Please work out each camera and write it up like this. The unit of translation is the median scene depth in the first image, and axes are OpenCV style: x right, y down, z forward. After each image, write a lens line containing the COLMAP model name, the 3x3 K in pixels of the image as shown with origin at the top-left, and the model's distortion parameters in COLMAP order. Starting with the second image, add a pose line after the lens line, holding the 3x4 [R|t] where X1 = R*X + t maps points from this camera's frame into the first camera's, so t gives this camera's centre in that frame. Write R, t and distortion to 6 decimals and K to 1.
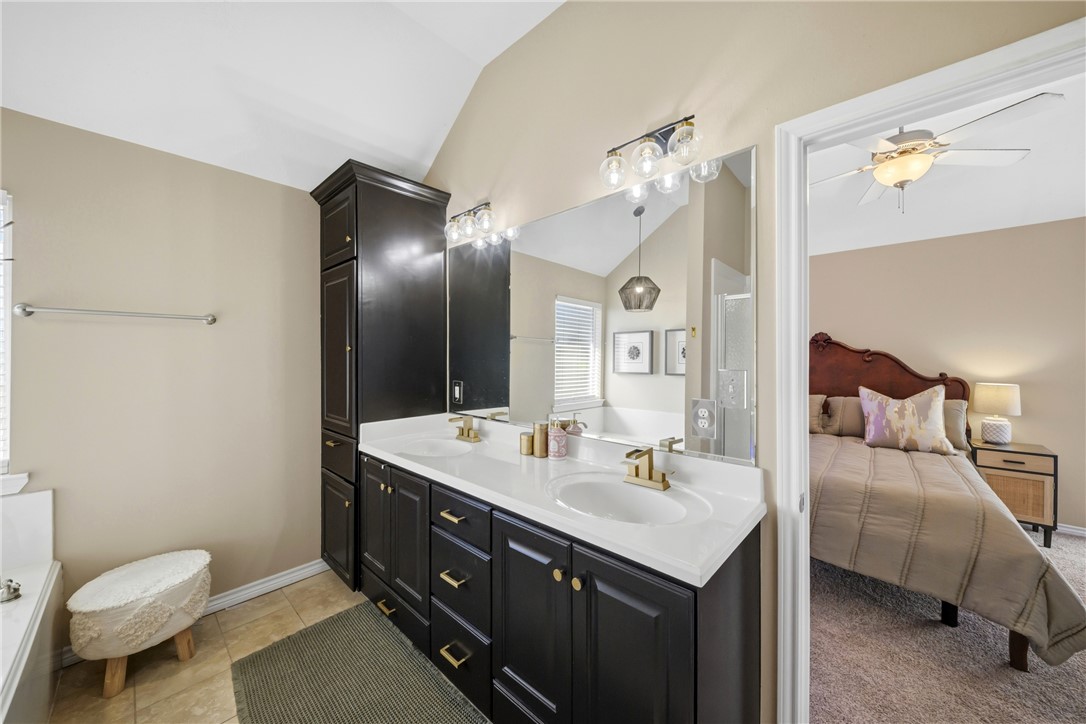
lens RADIAL K [[388.4, 0, 546.9], [0, 388.4, 356.7], [0, 0, 1]] dist [-0.014949, -0.000647]
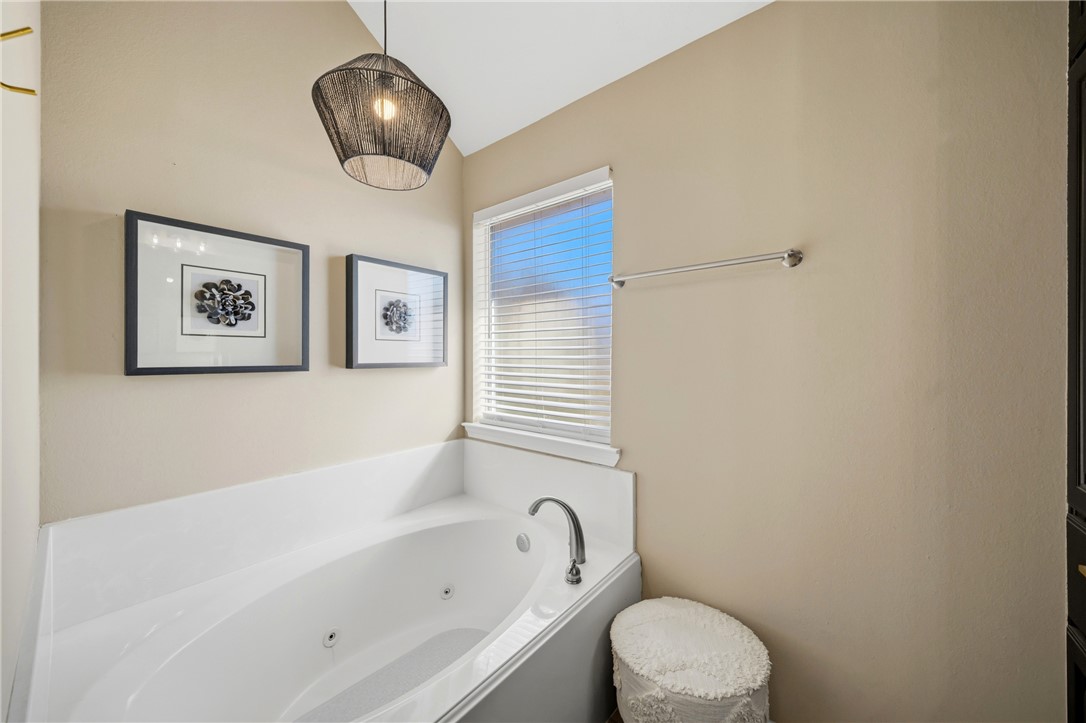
lens RADIAL K [[388.4, 0, 548.0], [0, 388.4, 350.8], [0, 0, 1]] dist [-0.014949, -0.000647]
pose [[0.058254, -0.015014, -0.998189, -0.395432], [0.002269, 0.999886, -0.014907, 0.072568], [0.998299, -0.001396, 0.058282, 0.756897]]
